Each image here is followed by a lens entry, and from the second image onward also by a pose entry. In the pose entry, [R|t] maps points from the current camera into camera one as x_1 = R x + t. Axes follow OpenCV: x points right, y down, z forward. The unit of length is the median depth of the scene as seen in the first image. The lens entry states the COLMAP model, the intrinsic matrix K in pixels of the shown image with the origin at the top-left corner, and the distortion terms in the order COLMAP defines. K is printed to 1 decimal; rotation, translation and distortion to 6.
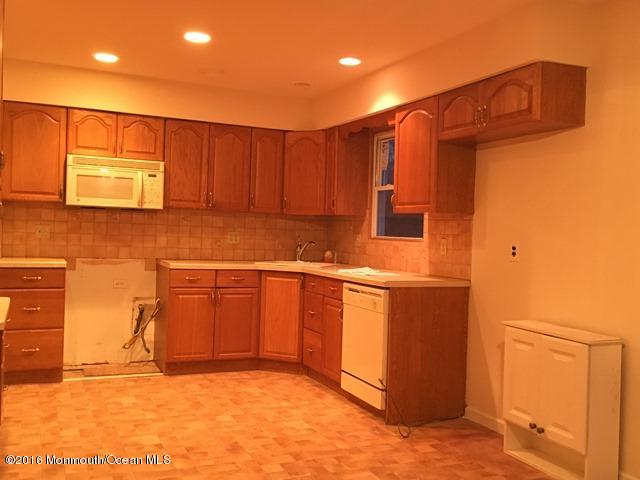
lens RADIAL K [[650.9, 0, 319.9], [0, 650.9, 237.9], [0, 0, 1]] dist [0.037074, 0.000000]
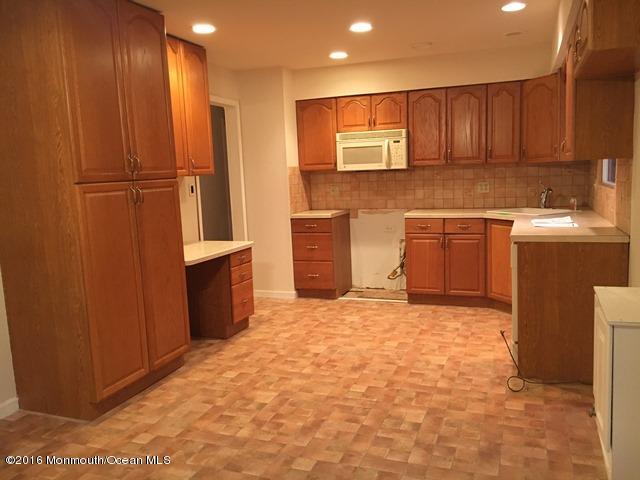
lens RADIAL K [[548.2, 0, 320.5], [0, 548.2, 242.3], [0, 0, 1]] dist [0.044713, -0.028935]
pose [[0.702863, 0.031129, -0.710643, 0.385175], [0.055643, 0.993575, 0.098556, -0.017462], [0.709145, -0.108814, 0.696615, 0.163459]]
